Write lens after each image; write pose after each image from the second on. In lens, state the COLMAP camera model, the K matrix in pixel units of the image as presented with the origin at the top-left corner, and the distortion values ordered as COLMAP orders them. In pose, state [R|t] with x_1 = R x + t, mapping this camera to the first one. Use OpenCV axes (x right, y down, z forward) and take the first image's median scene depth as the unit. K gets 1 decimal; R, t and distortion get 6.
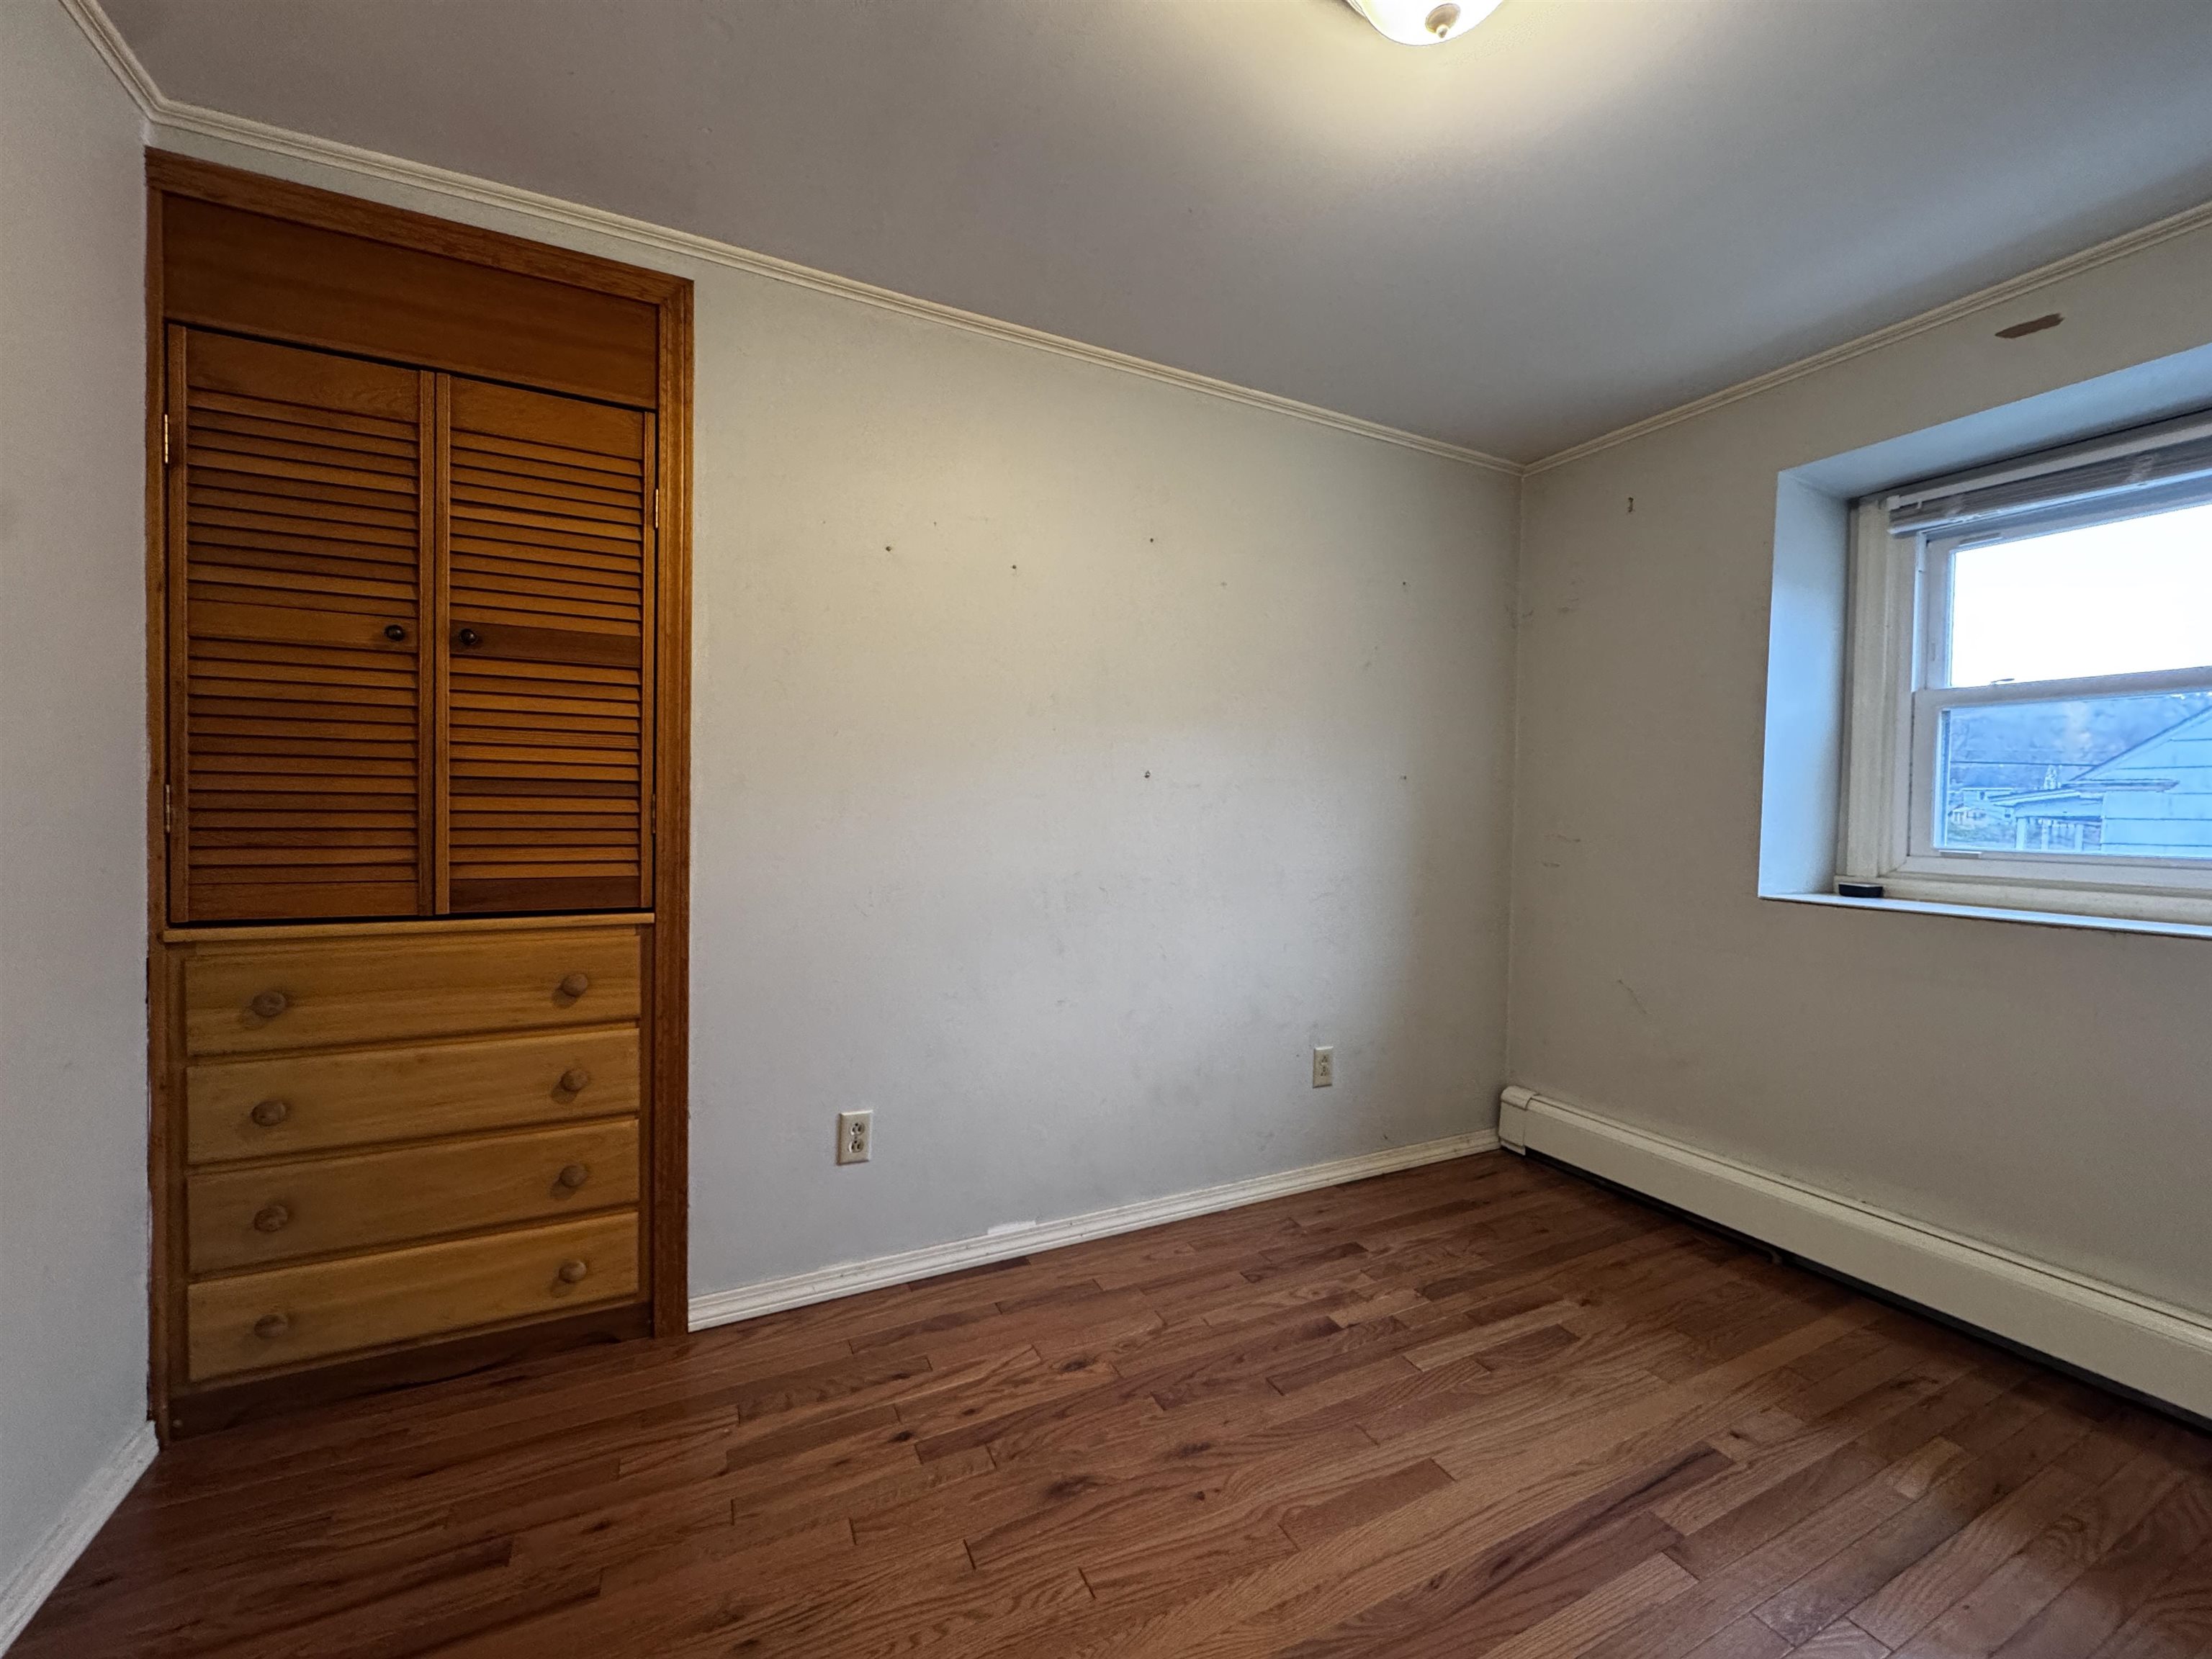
lens RADIAL K [[884.4, 0, 1094.4], [0, 884.4, 826.1], [0, 0, 1]] dist [-0.006756, -0.000288]
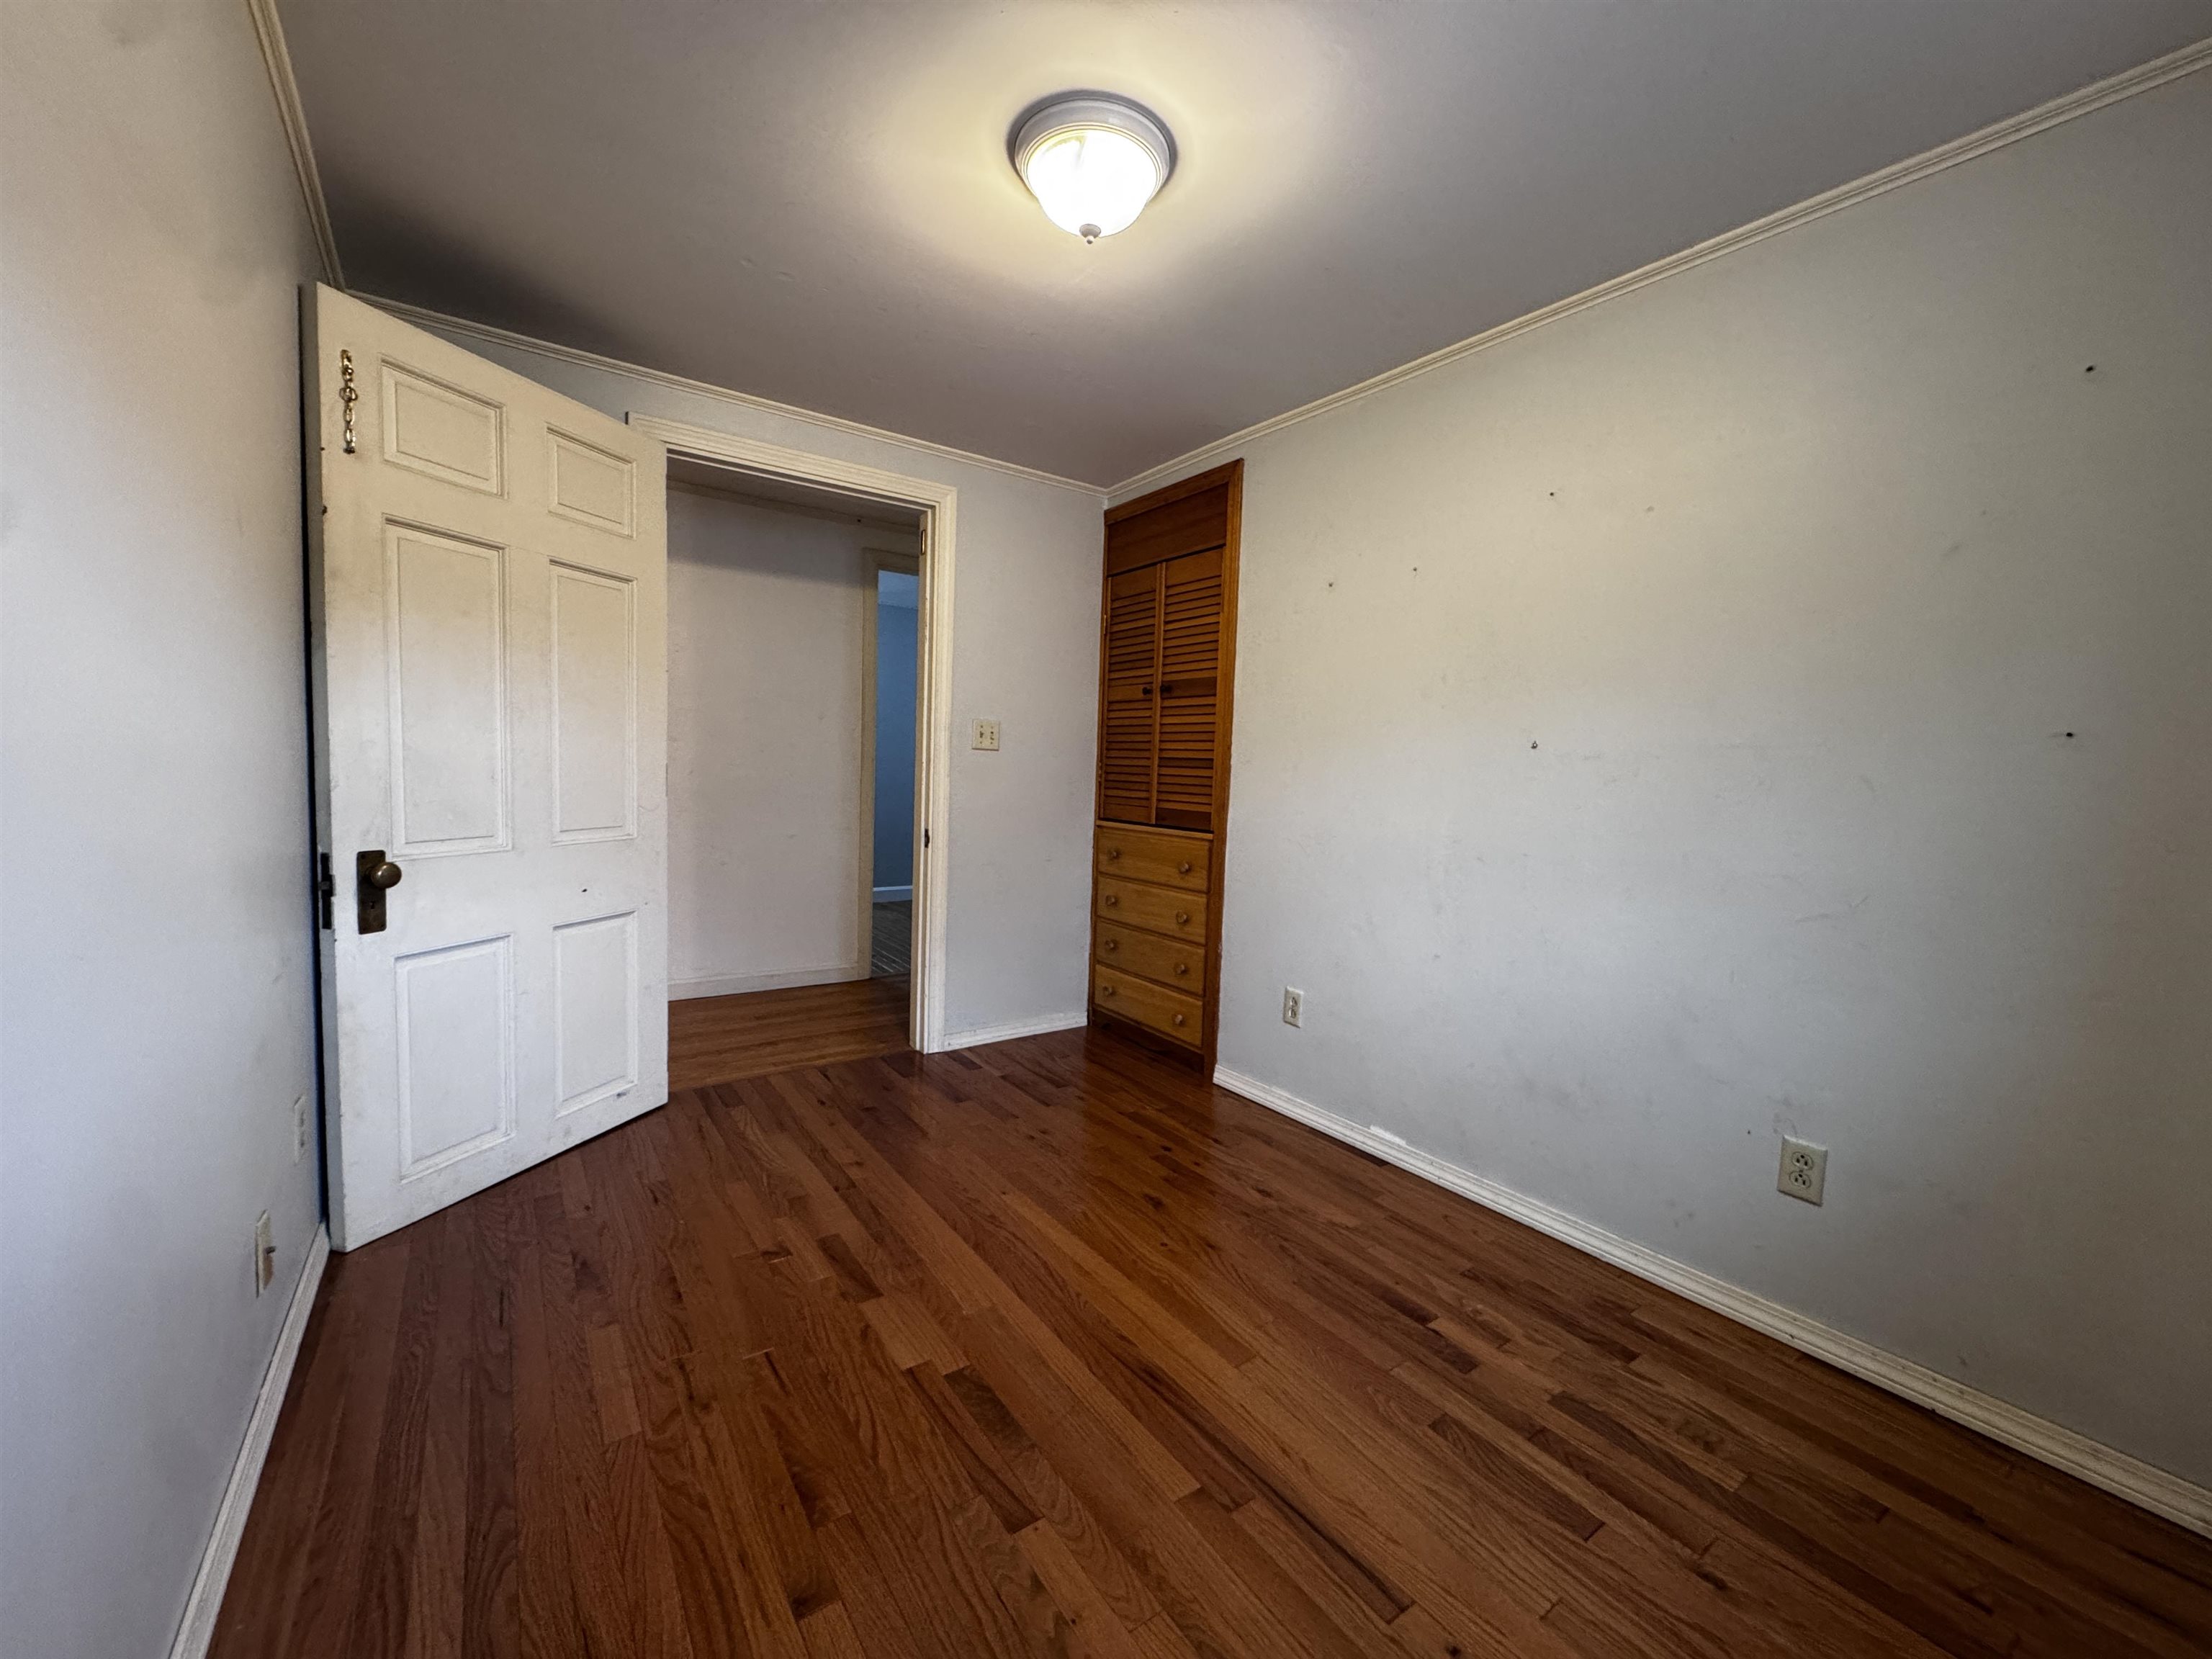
lens RADIAL K [[884.4, 0, 1099.0], [0, 884.4, 822.0], [0, 0, 1]] dist [-0.006756, -0.000288]
pose [[0.148726, 0.050921, -0.987566, 1.203921], [-0.055145, 0.997546, 0.043131, 0.011762], [0.987340, 0.048044, 0.151169, 0.517008]]
